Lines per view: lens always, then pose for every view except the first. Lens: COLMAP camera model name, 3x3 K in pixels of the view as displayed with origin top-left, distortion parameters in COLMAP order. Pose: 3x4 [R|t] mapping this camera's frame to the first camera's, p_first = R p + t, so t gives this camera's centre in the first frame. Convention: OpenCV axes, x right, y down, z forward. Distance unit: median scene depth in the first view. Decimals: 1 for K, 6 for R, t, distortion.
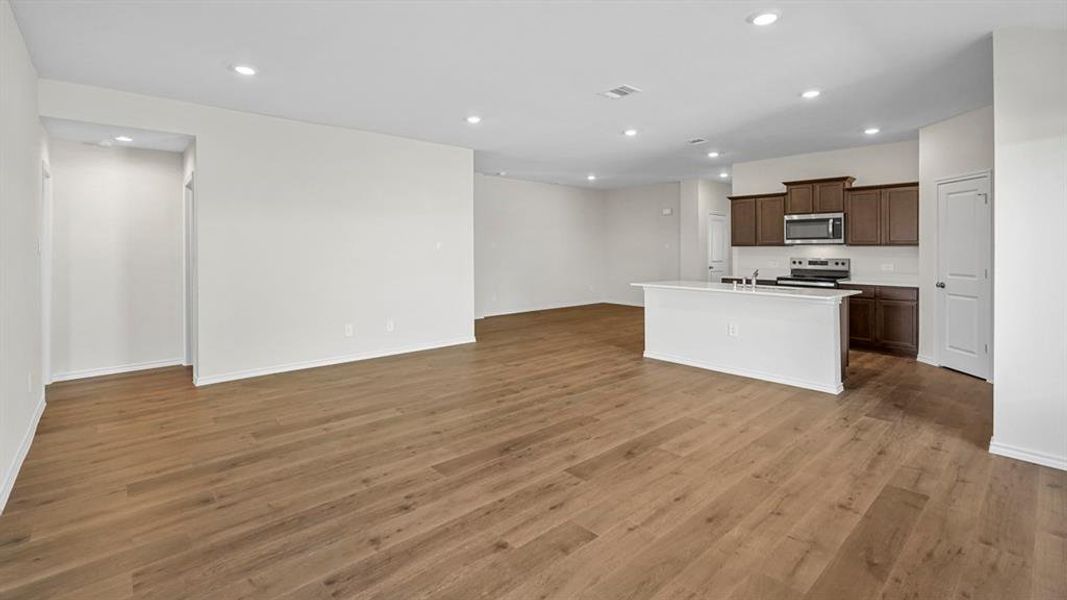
lens RADIAL K [[471.4, 0, 531.4], [0, 471.4, 246.4], [0, 0, 1]] dist [-0.005120, -0.000140]
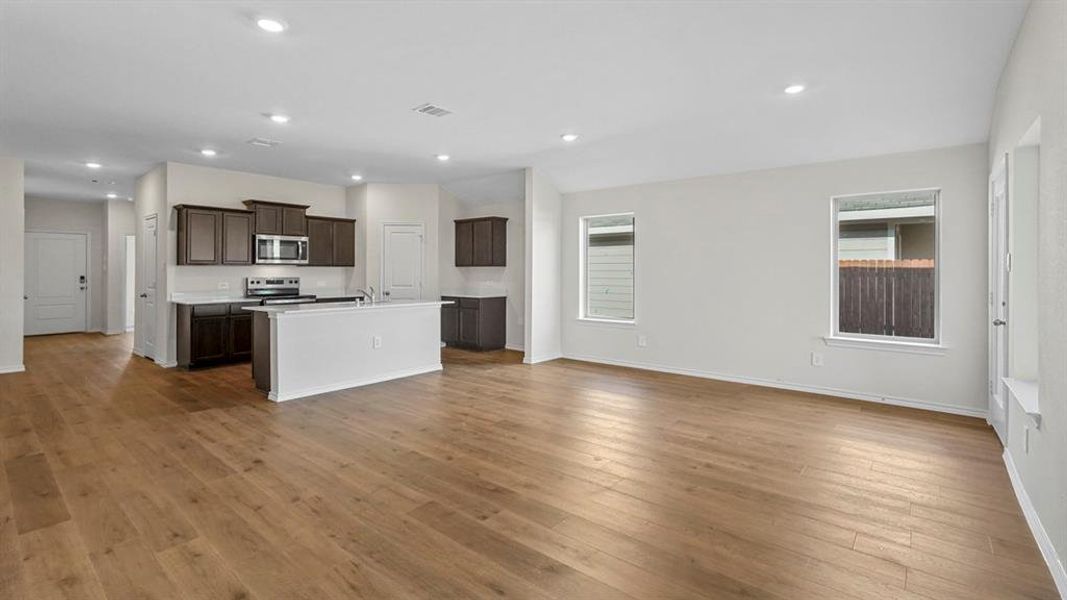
lens RADIAL K [[475.7, 0, 526.2], [0, 475.7, 270.3], [0, 0, 1]] dist [0.003685, 0.000572]
pose [[-0.134415, -0.000717, 0.990925, -0.894136], [-0.006675, 0.999978, -0.000182, 0.009351], [-0.990903, -0.006639, -0.134416, 0.999041]]
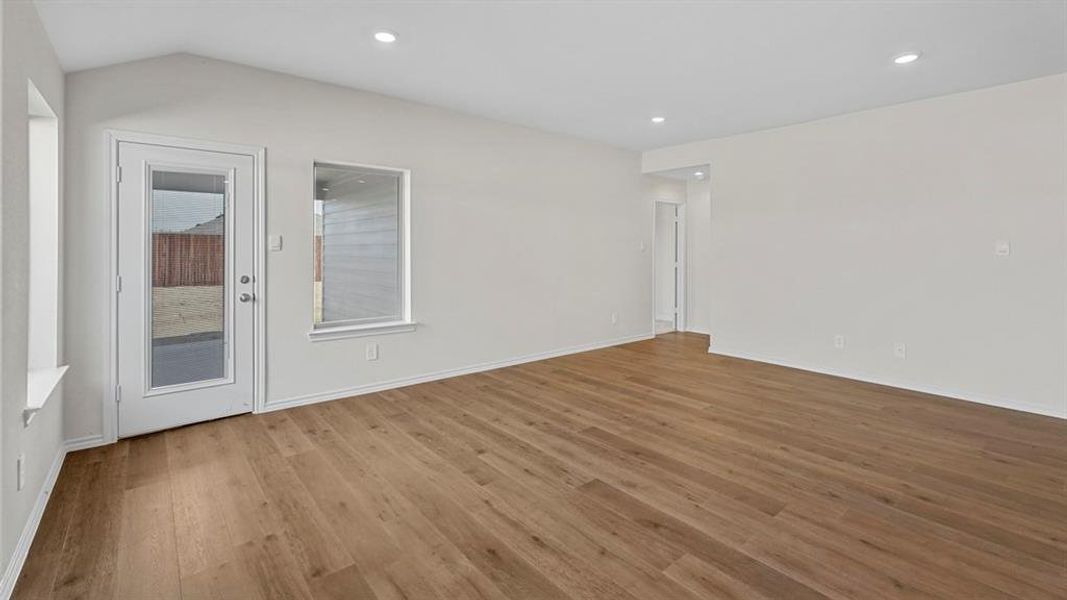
lens RADIAL K [[471.4, 0, 531.4], [0, 471.4, 246.4], [0, 0, 1]] dist [-0.005120, -0.000140]
pose [[-0.044714, -0.005505, -0.998985, 0.725847], [0.004498, 0.999974, -0.005712, 0.004635], [0.998990, -0.004749, -0.044688, 0.638426]]
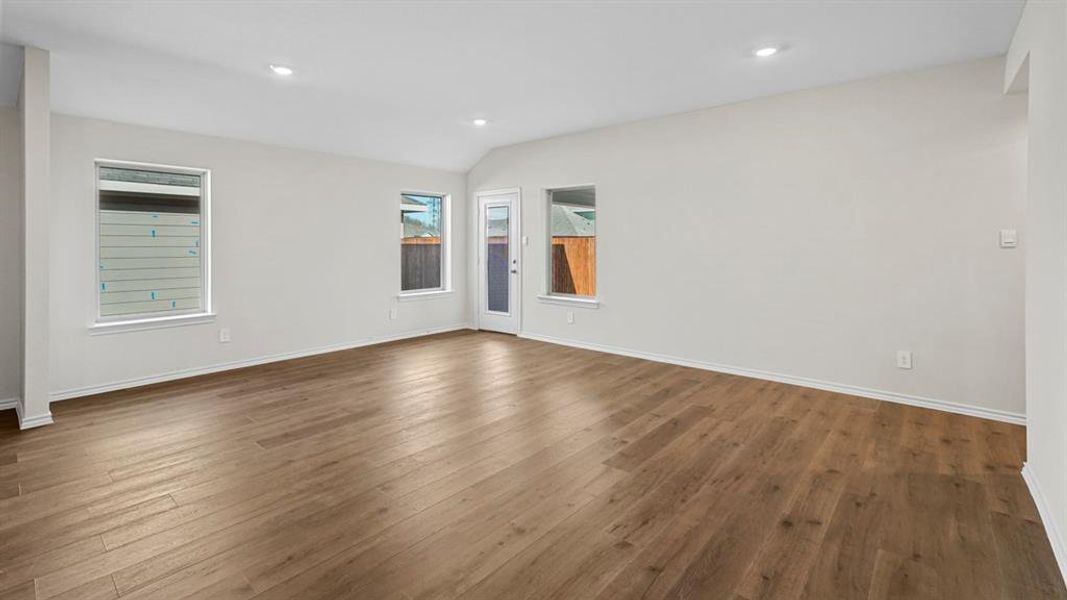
lens RADIAL K [[471.4, 0, 531.4], [0, 471.4, 246.4], [0, 0, 1]] dist [-0.005120, -0.000140]
pose [[-0.992742, 0.001283, -0.120261, -0.028230], [0.001574, 0.999996, -0.002322, 0.012019], [0.120257, -0.002494, -0.992740, 1.720554]]
